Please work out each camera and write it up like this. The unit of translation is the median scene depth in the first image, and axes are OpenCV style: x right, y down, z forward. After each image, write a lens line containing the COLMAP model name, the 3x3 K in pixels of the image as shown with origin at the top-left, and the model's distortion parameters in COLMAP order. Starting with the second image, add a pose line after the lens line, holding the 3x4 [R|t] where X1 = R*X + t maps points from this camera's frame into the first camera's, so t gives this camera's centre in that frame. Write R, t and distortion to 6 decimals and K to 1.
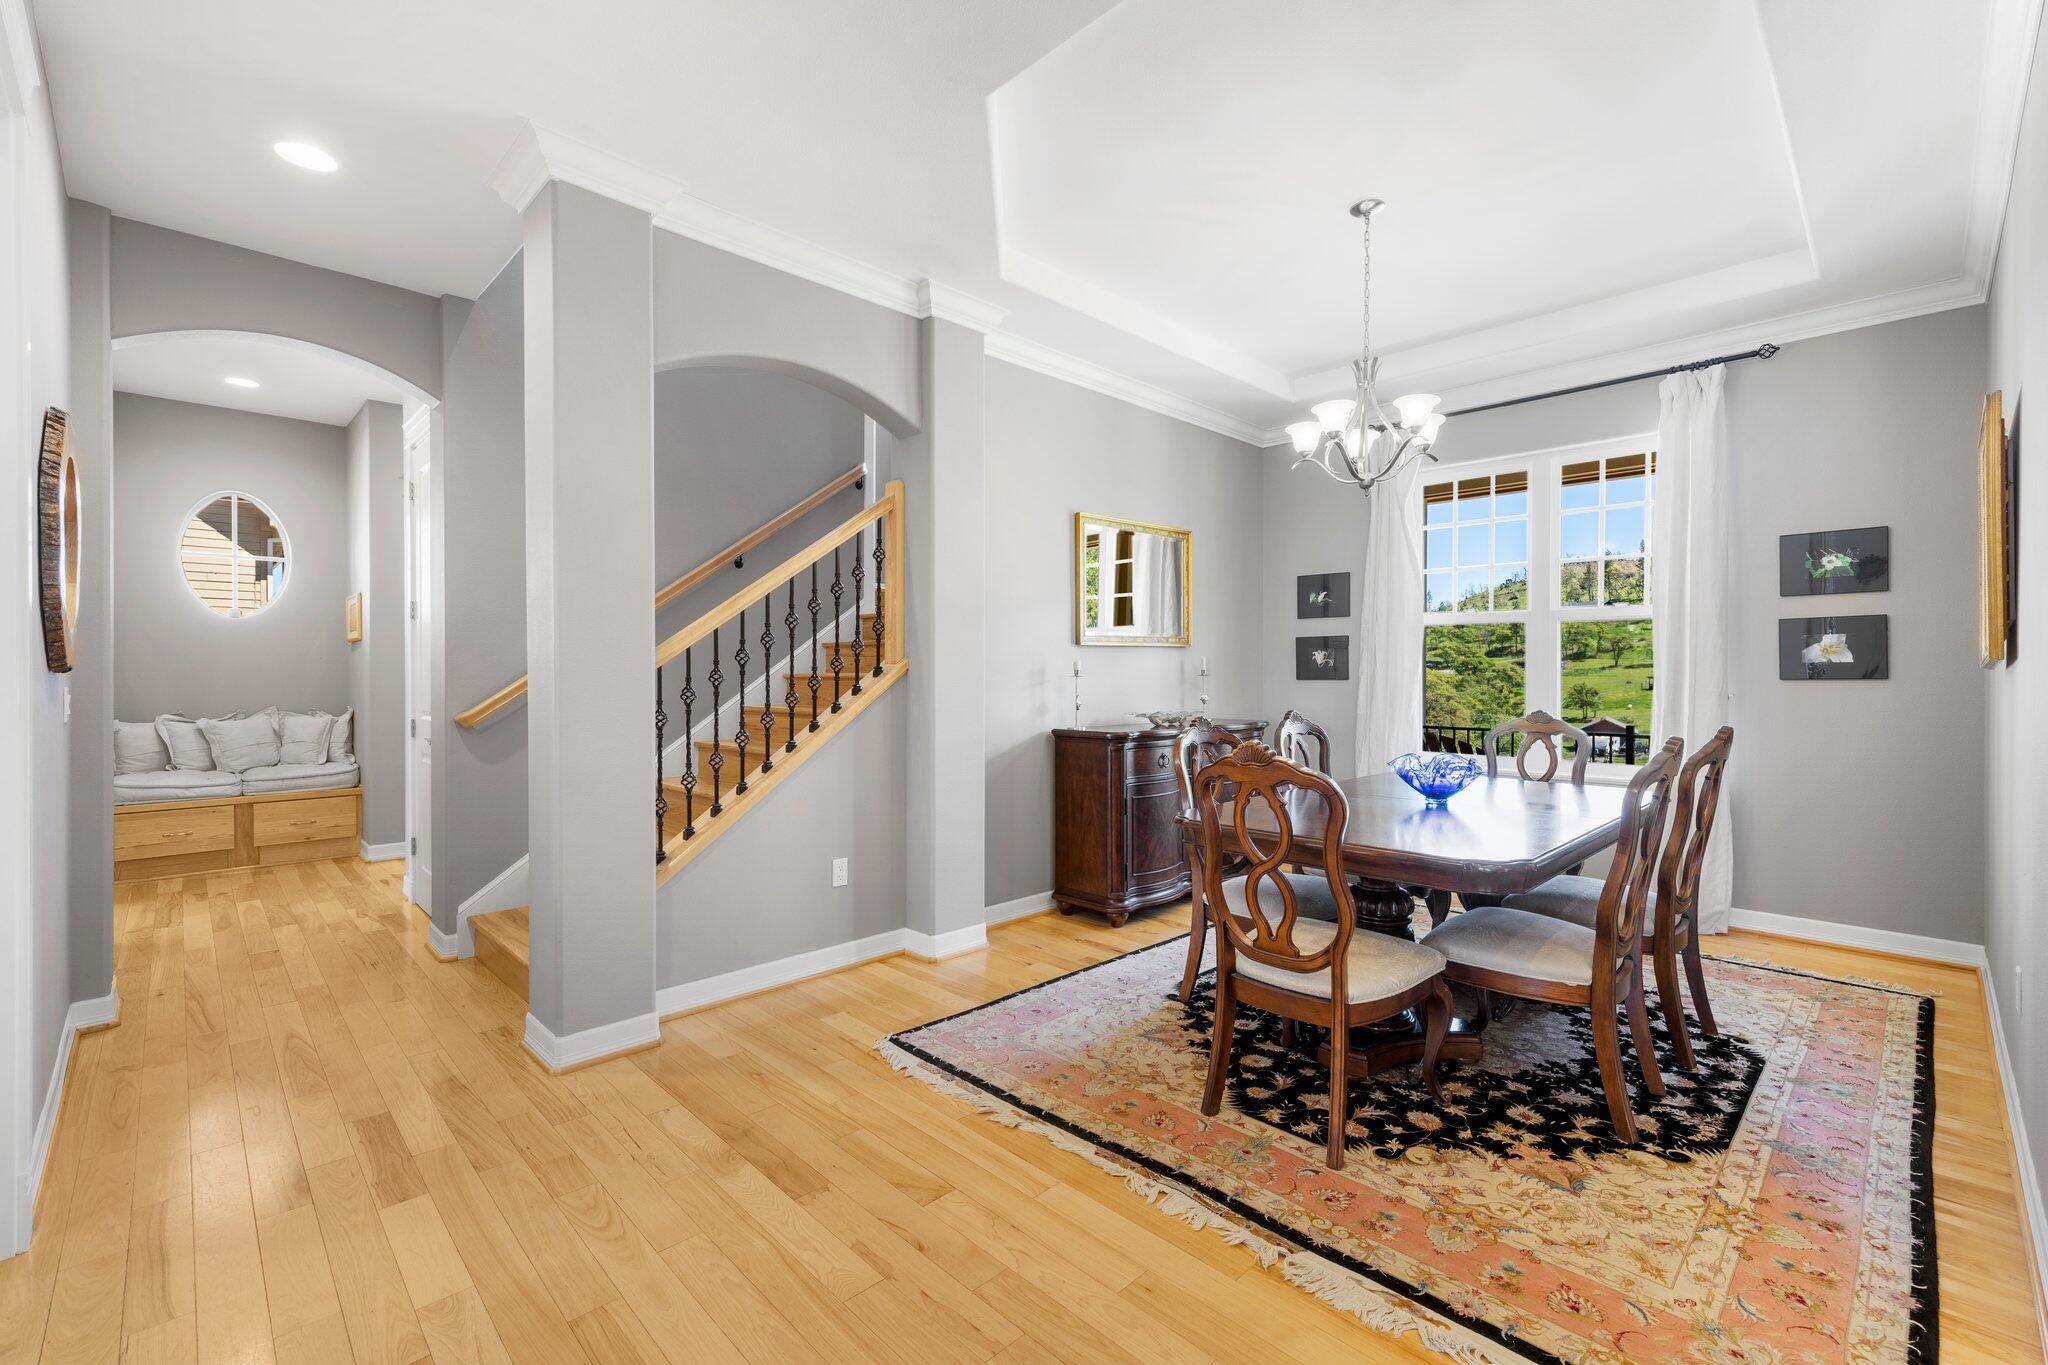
lens RADIAL K [[880.8, 0, 1024.5], [0, 880.8, 677.5], [0, 0, 1]] dist [0.008940, -0.000821]
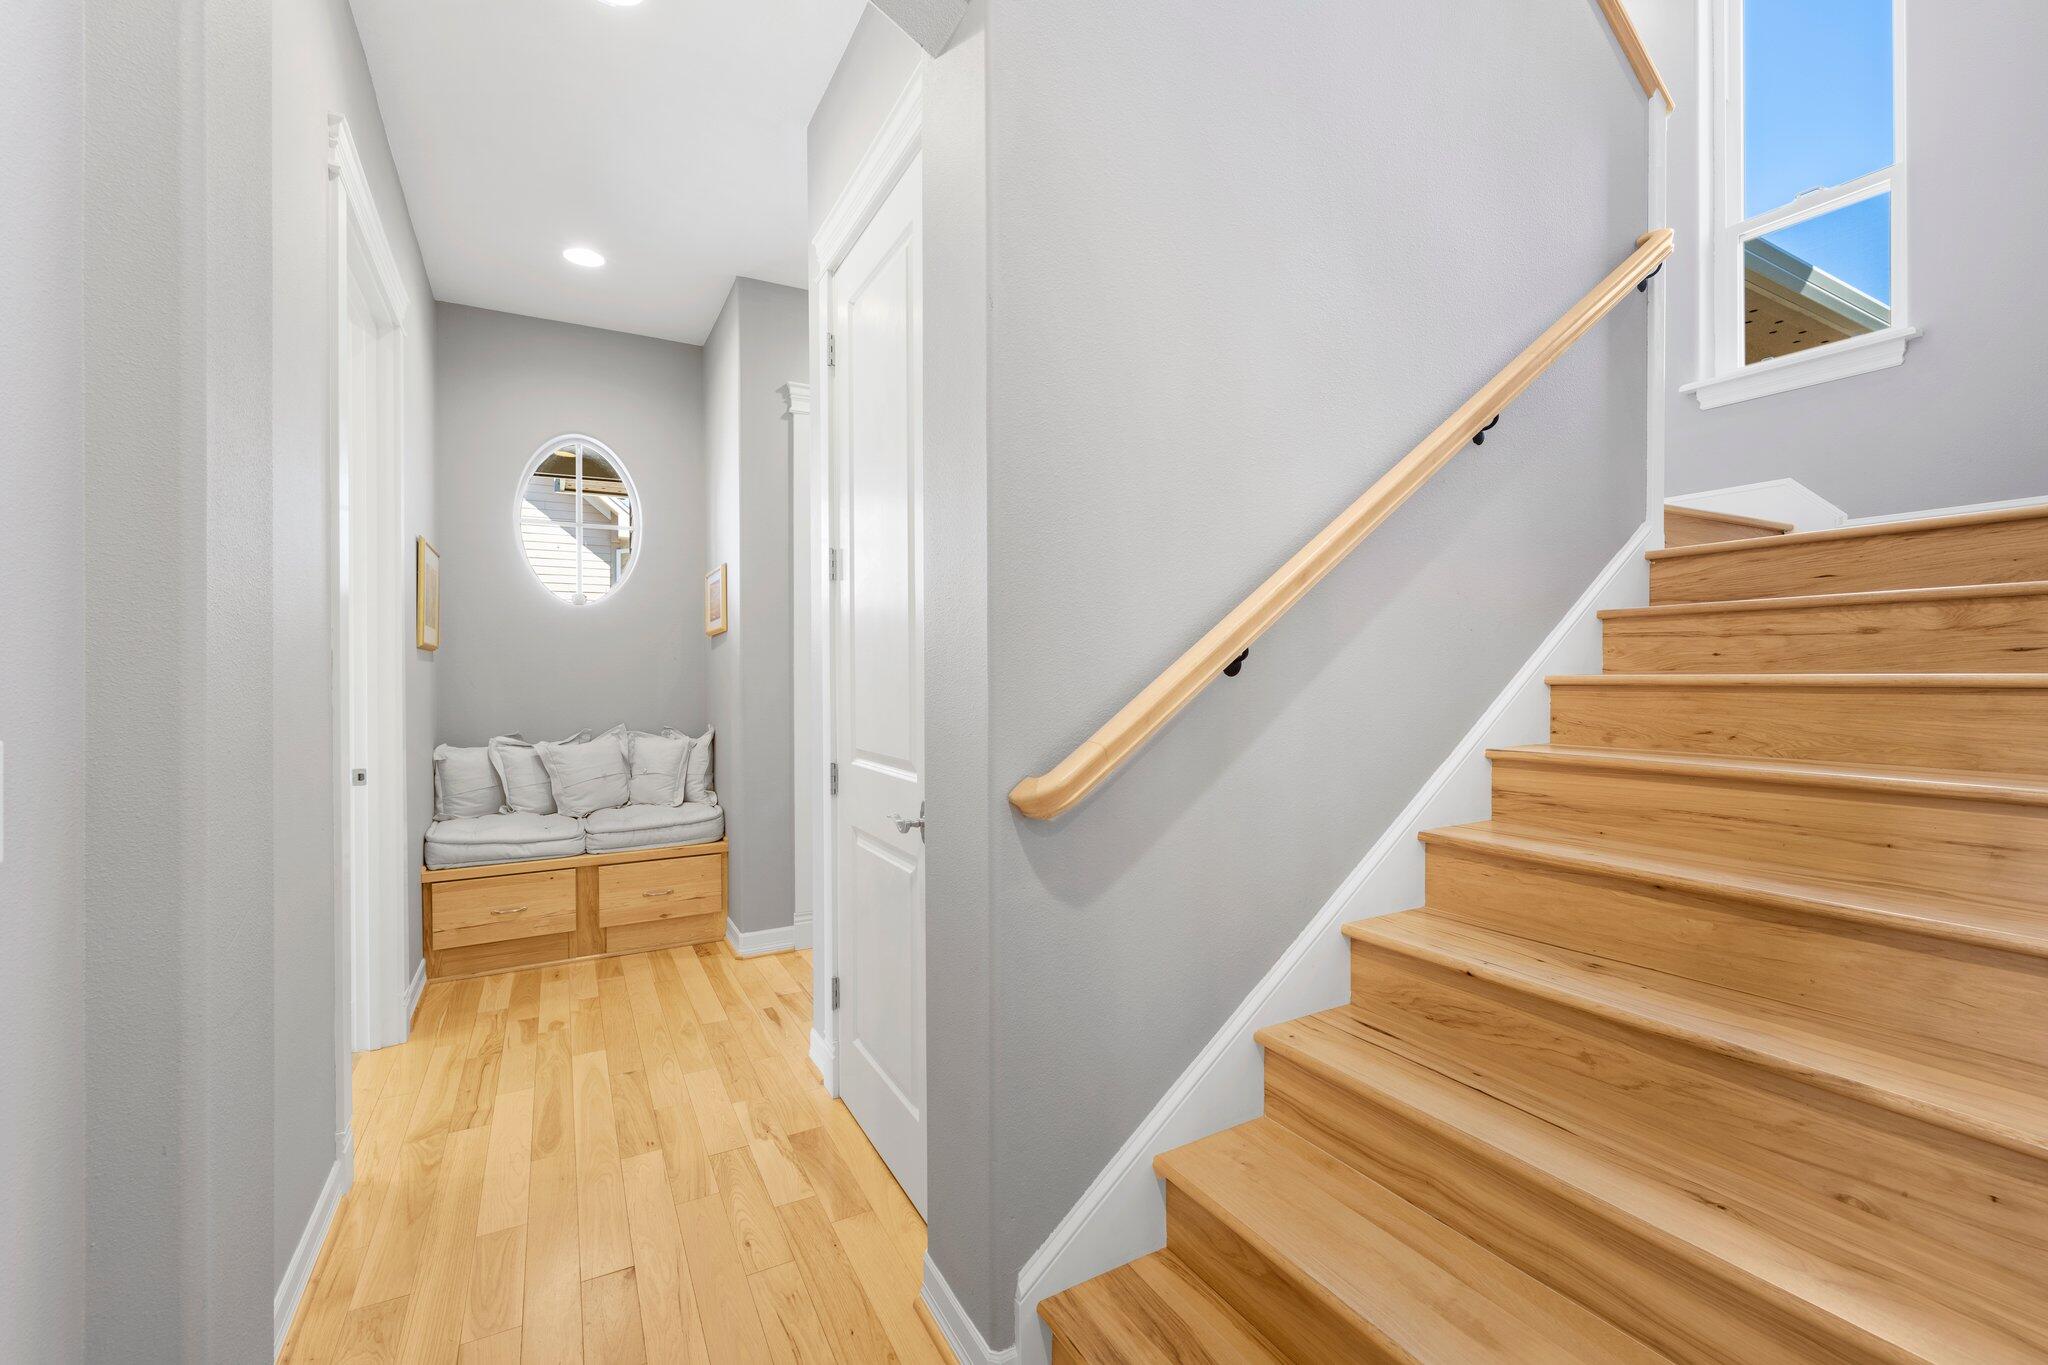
lens RADIAL K [[857.0, 0, 1010.0], [0, 857.0, 676.3], [0, 0, 1]] dist [0.002030, 0.001304]
pose [[0.961965, -0.004145, -0.273141, -0.371548], [0.002901, 0.999984, -0.004956, -0.003087], [0.273157, 0.003975, 0.961961, 0.436087]]
